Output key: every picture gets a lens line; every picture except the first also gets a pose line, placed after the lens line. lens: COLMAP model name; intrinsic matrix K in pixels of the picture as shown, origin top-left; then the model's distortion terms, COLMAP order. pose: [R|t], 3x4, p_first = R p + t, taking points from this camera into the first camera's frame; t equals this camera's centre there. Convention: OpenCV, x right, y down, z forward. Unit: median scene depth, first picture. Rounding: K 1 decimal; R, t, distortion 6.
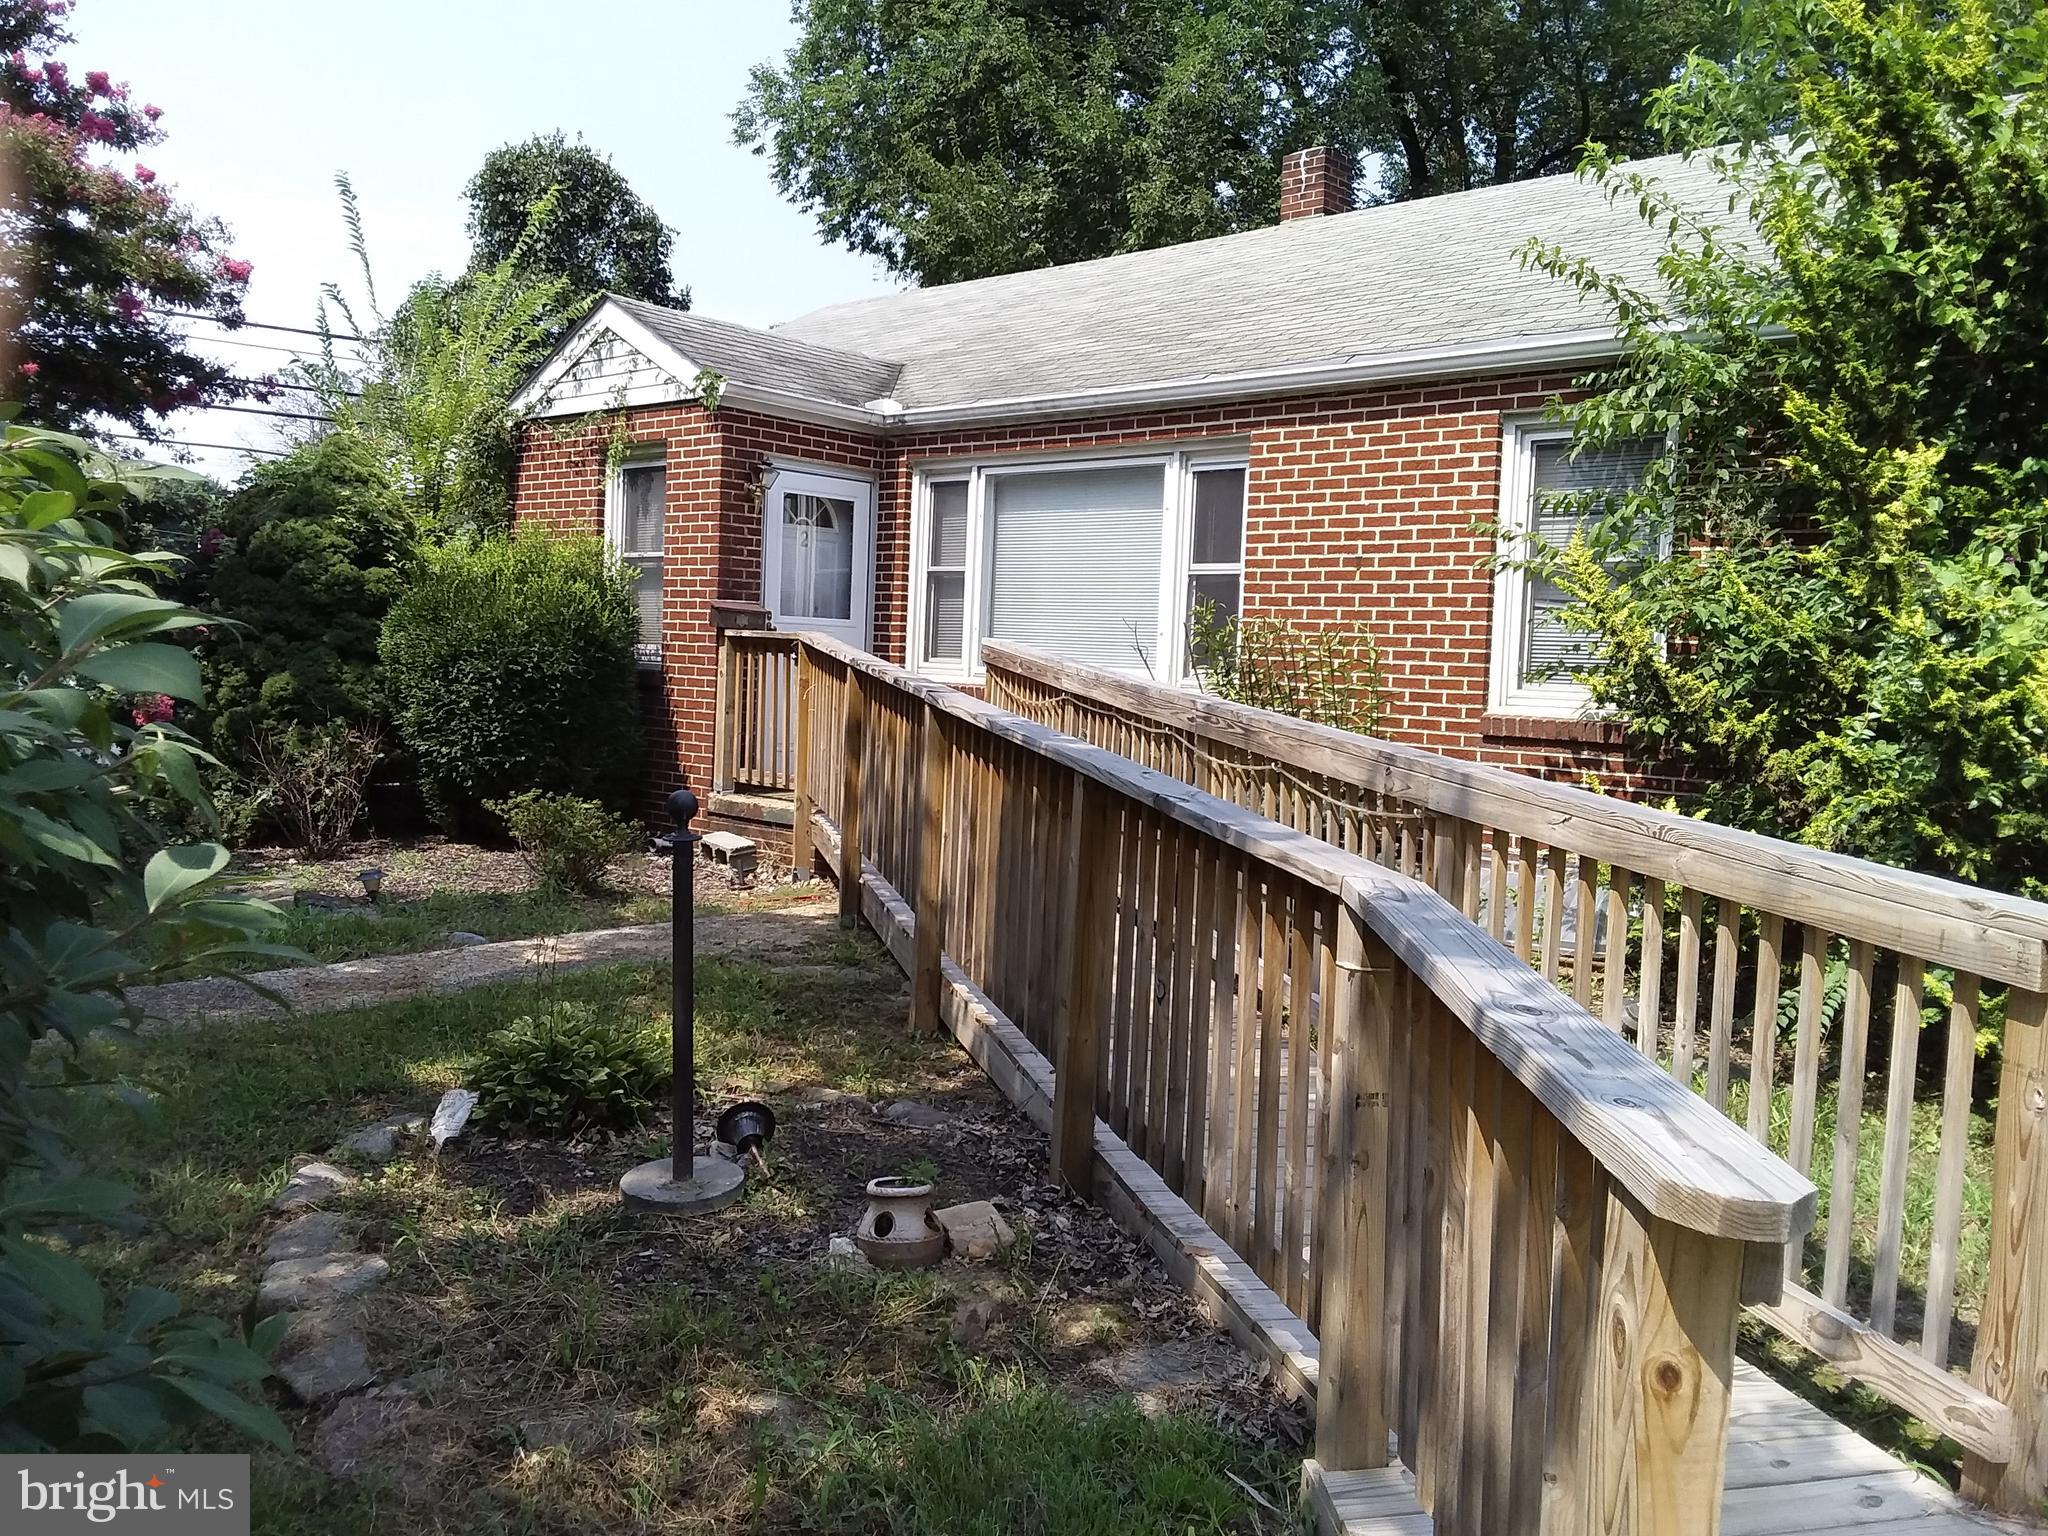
lens RADIAL K [[1626.0, 0, 1018.8], [0, 1626.0, 691.8], [0, 0, 1]] dist [0.122021, -0.203667]
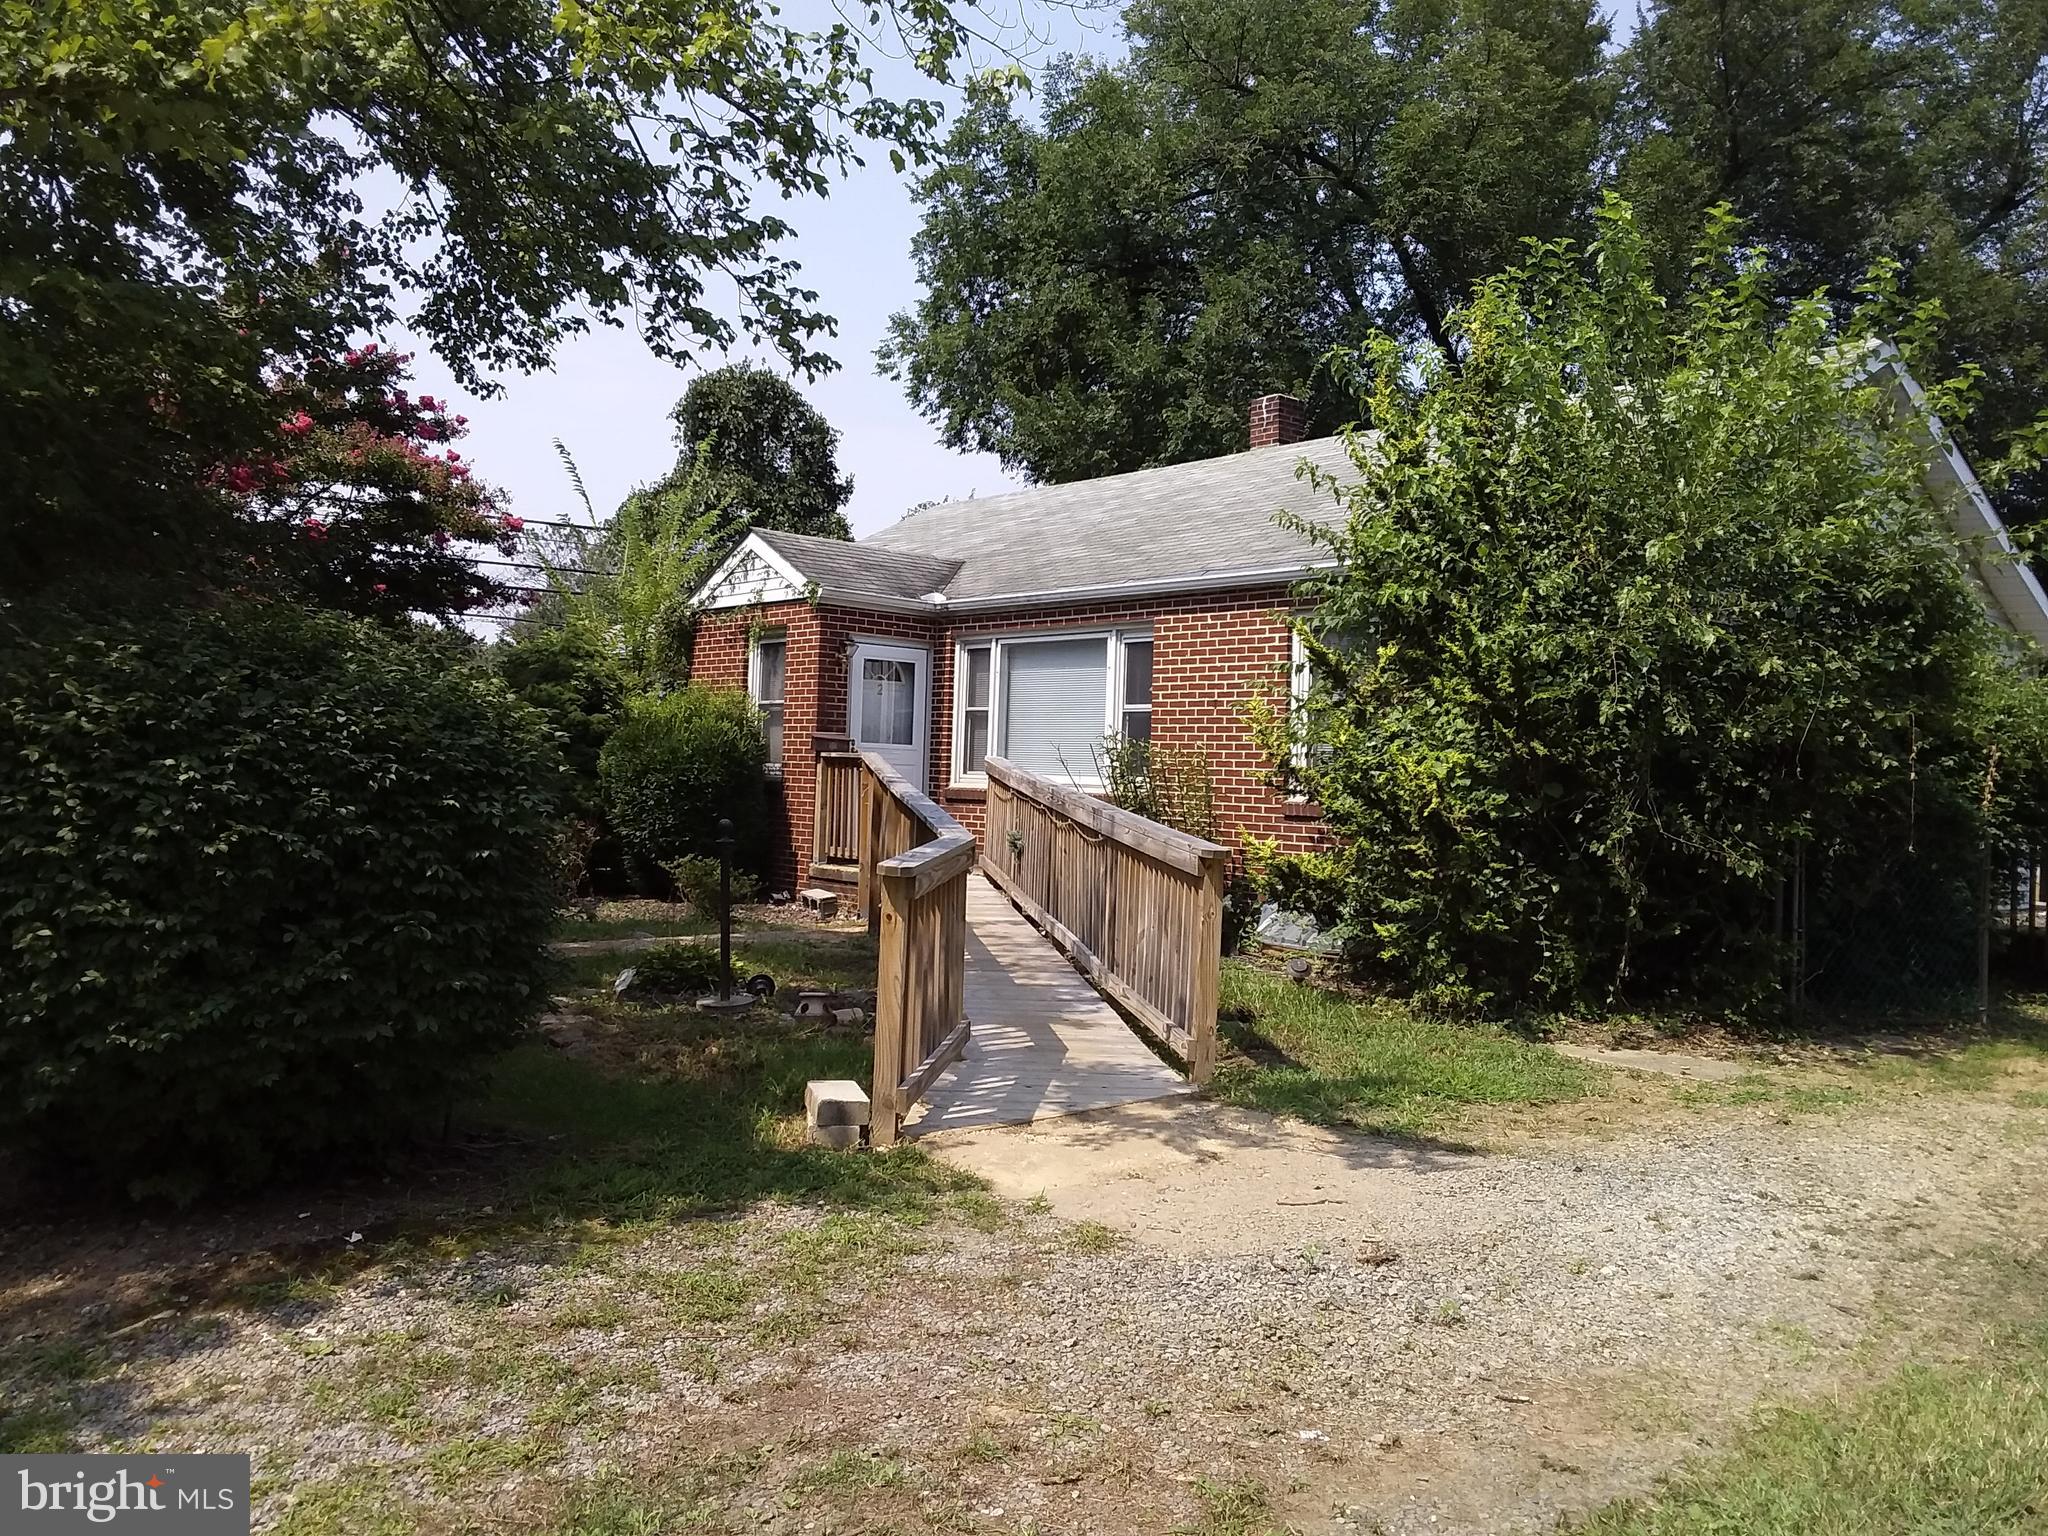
lens RADIAL K [[1626.0, 0, 1018.8], [0, 1626.0, 691.8], [0, 0, 1]] dist [0.122021, -0.203667]
pose [[0.992599, -0.012794, -0.120764, 0.168174], [0.003115, 0.996790, -0.079999, 0.024678], [0.121400, 0.079031, 0.989452, -0.422535]]
